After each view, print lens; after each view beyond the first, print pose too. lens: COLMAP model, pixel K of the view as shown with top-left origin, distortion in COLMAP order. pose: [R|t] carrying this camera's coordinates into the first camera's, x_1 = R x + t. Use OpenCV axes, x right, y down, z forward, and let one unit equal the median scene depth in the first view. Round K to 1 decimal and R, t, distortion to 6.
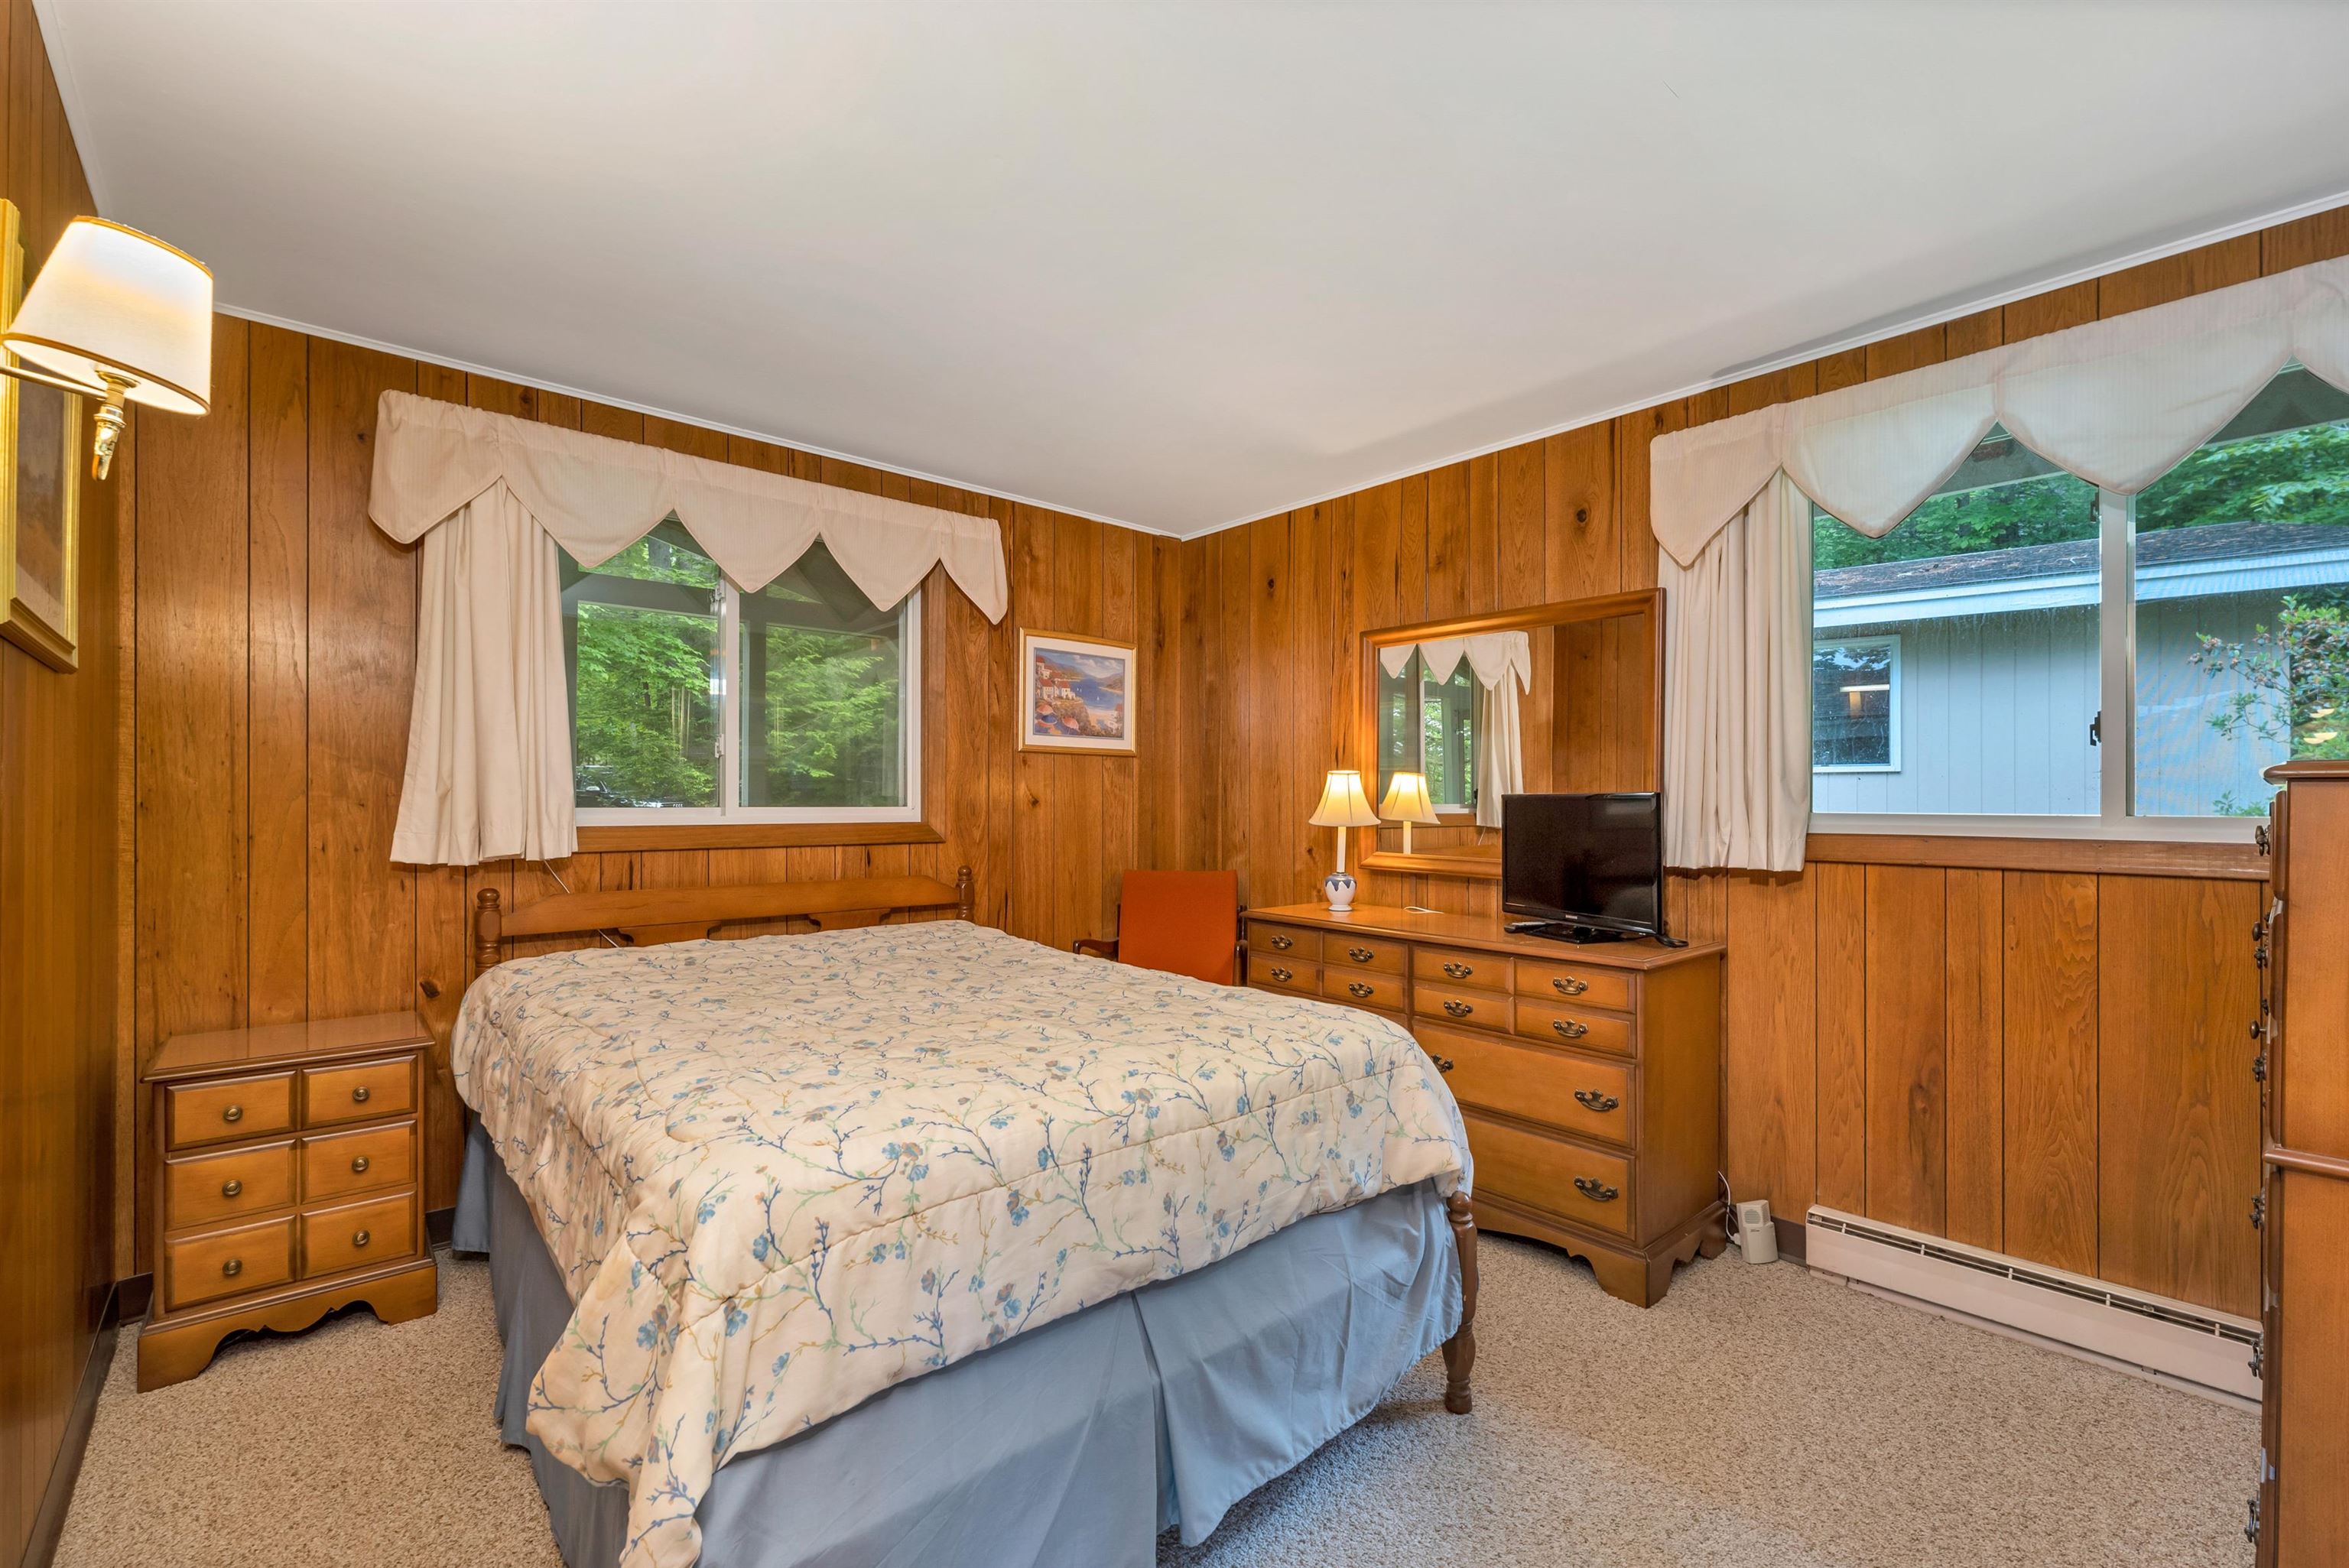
lens RADIAL K [[992.5, 0, 1170.9], [0, 992.5, 807.6], [0, 0, 1]] dist [0.000323, -0.000433]
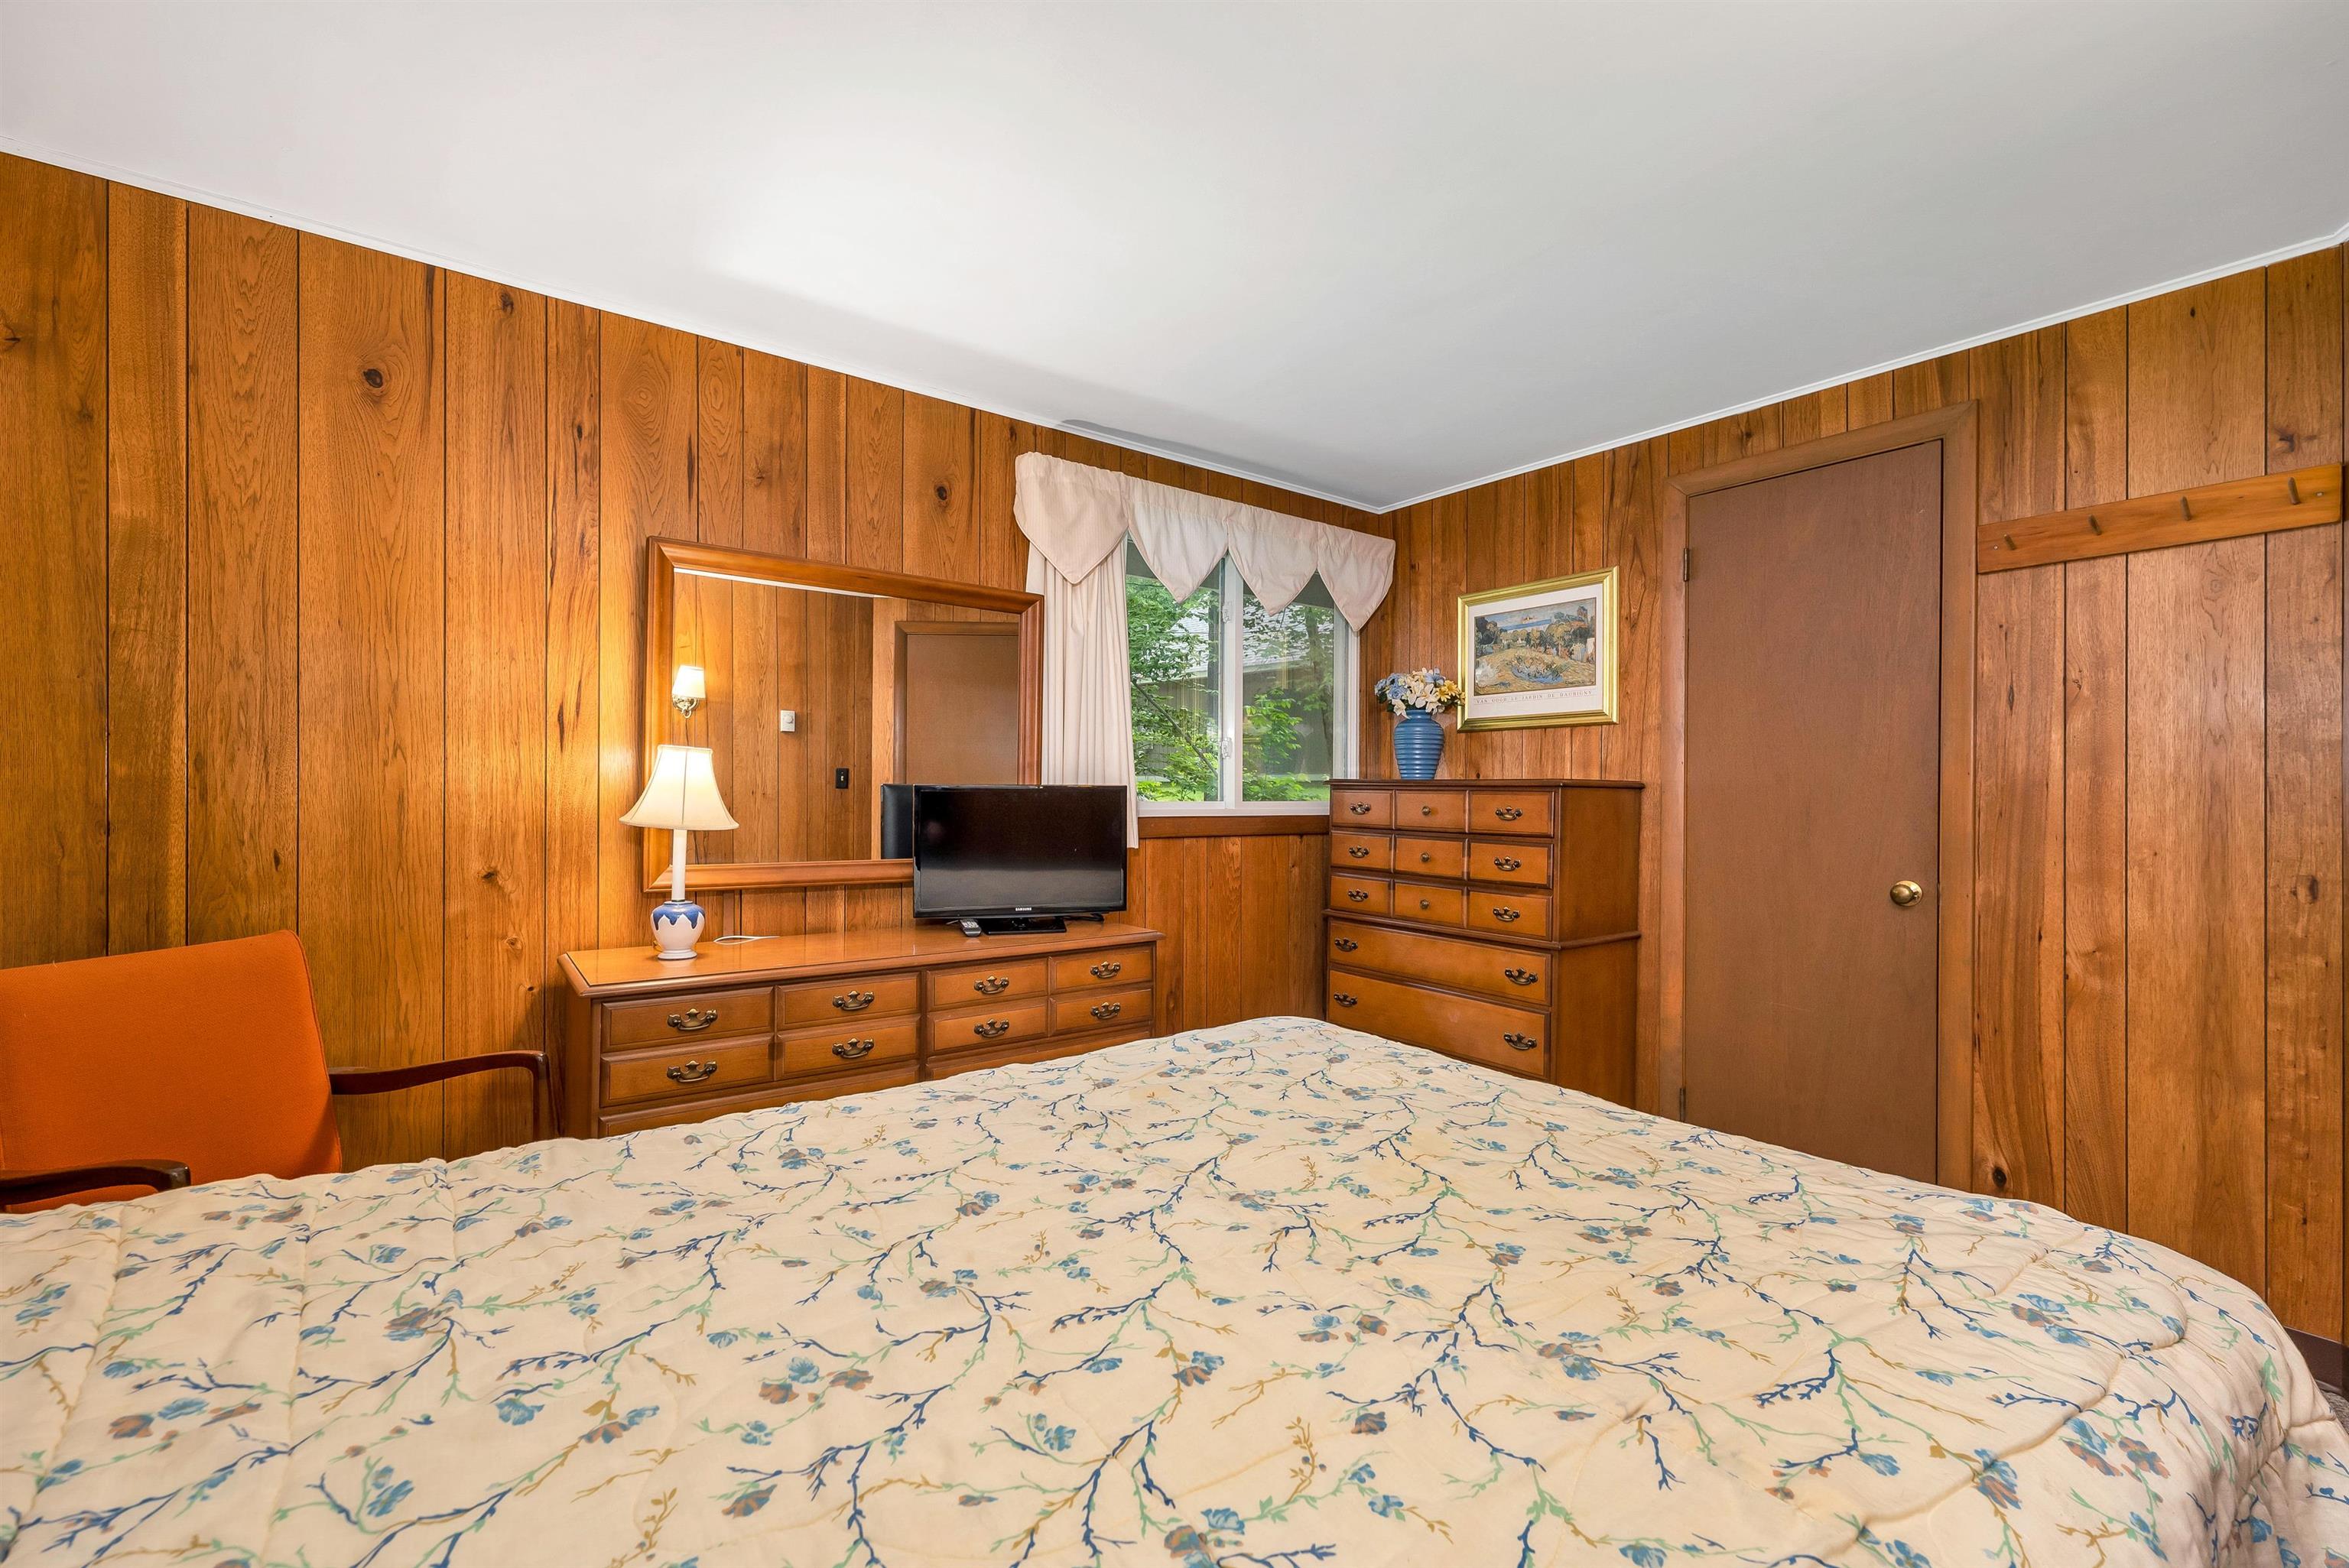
lens RADIAL K [[992.5, 0, 1170.9], [0, 992.5, 807.6], [0, 0, 1]] dist [0.000323, -0.000433]
pose [[0.092910, -0.005104, 0.995661, -0.509391], [-0.001402, 0.999985, 0.005257, 0.002255], [-0.995674, -0.001884, 0.092901, 0.683928]]
